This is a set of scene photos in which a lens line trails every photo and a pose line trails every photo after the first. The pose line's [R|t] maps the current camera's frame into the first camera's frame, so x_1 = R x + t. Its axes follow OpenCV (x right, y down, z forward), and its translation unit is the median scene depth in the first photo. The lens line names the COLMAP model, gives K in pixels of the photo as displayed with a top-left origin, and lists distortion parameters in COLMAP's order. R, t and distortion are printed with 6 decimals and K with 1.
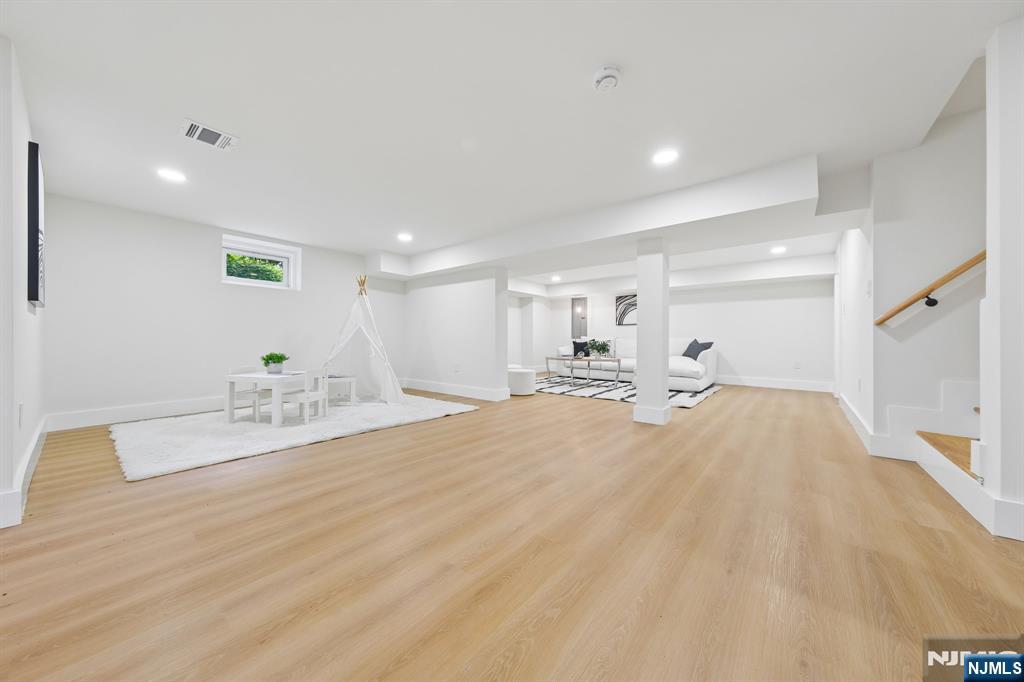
lens RADIAL K [[350.4, 0, 517.5], [0, 350.4, 339.1], [0, 0, 1]] dist [-0.006345, 0.000998]
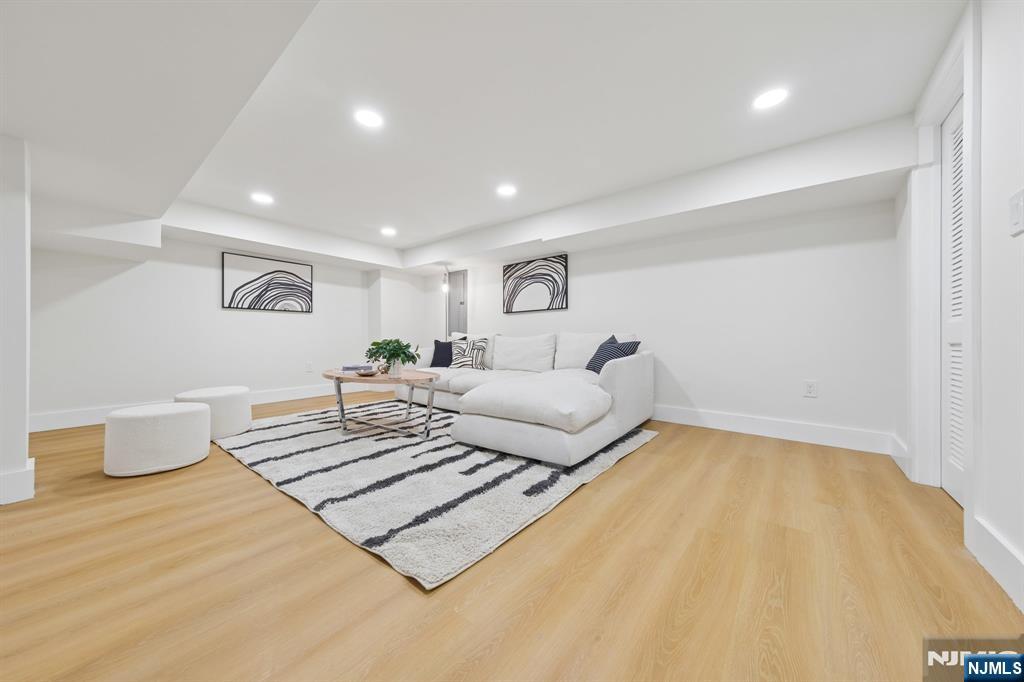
lens RADIAL K [[350.4, 0, 505.9], [0, 350.4, 341.0], [0, 0, 1]] dist [-0.006345, 0.000998]
pose [[0.999833, -0.002231, -0.018134, 0.301283], [0.002458, 0.999919, 0.012492, 0.001380], [0.018104, -0.012534, 0.999758, 0.398983]]
